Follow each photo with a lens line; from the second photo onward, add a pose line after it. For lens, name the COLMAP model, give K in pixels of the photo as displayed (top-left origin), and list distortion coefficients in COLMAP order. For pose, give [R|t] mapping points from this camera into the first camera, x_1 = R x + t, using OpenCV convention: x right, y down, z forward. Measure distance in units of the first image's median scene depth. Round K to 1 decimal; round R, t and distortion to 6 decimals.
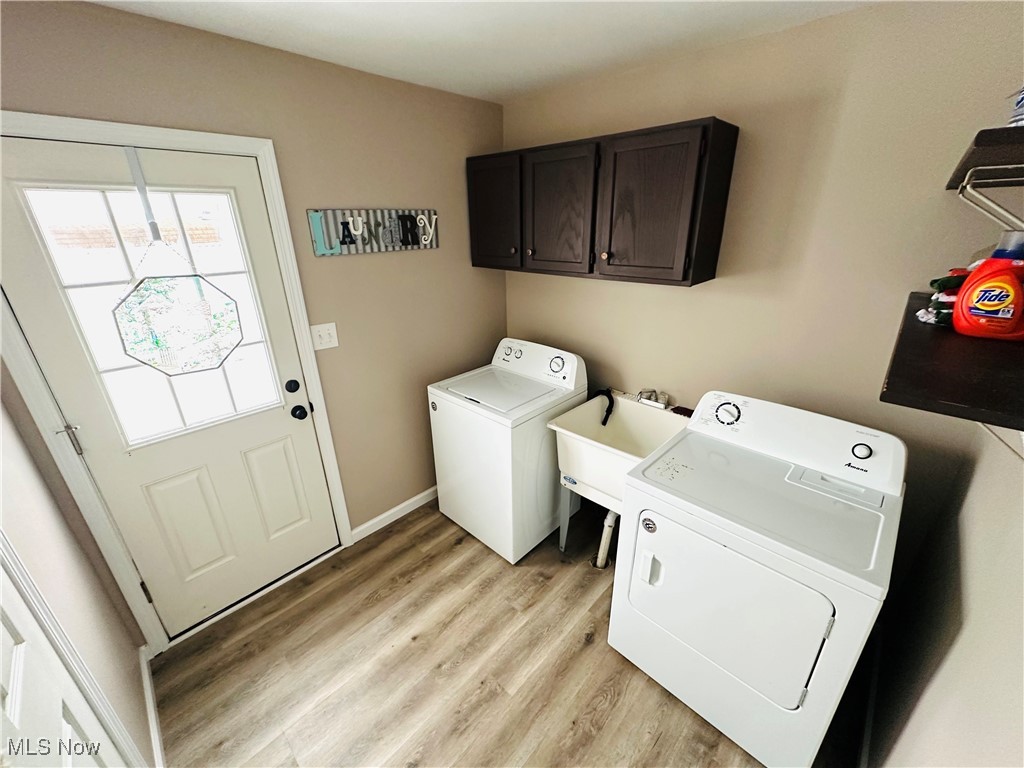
lens RADIAL K [[408.0, 0, 507.4], [0, 408.0, 382.1], [0, 0, 1]] dist [-0.002875, 0.000594]
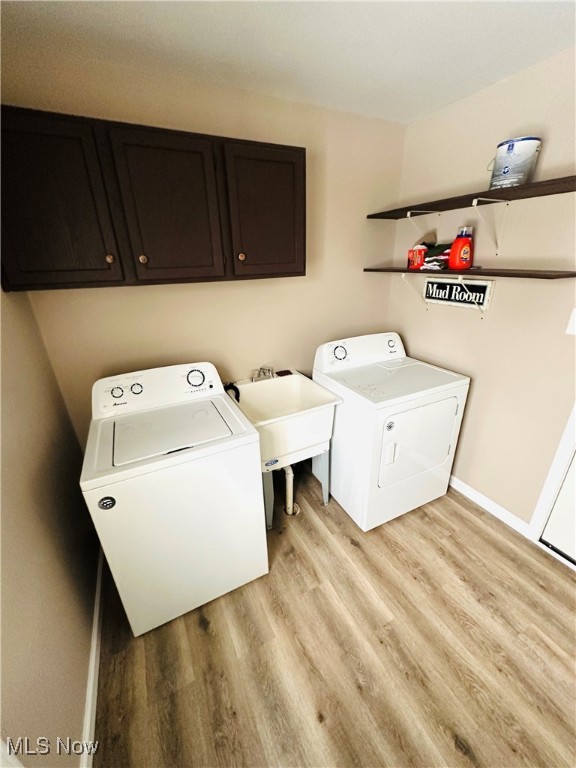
lens RADIAL K [[306.0, 0, 288.1], [0, 306.0, 383.5], [0, 0, 1]] dist [-0.002875, 0.000594]
pose [[0.326960, -0.352325, 0.876906, -0.505084], [0.368880, 0.901878, 0.224819, -0.129061], [-0.870072, 0.249966, 0.424844, 0.575801]]
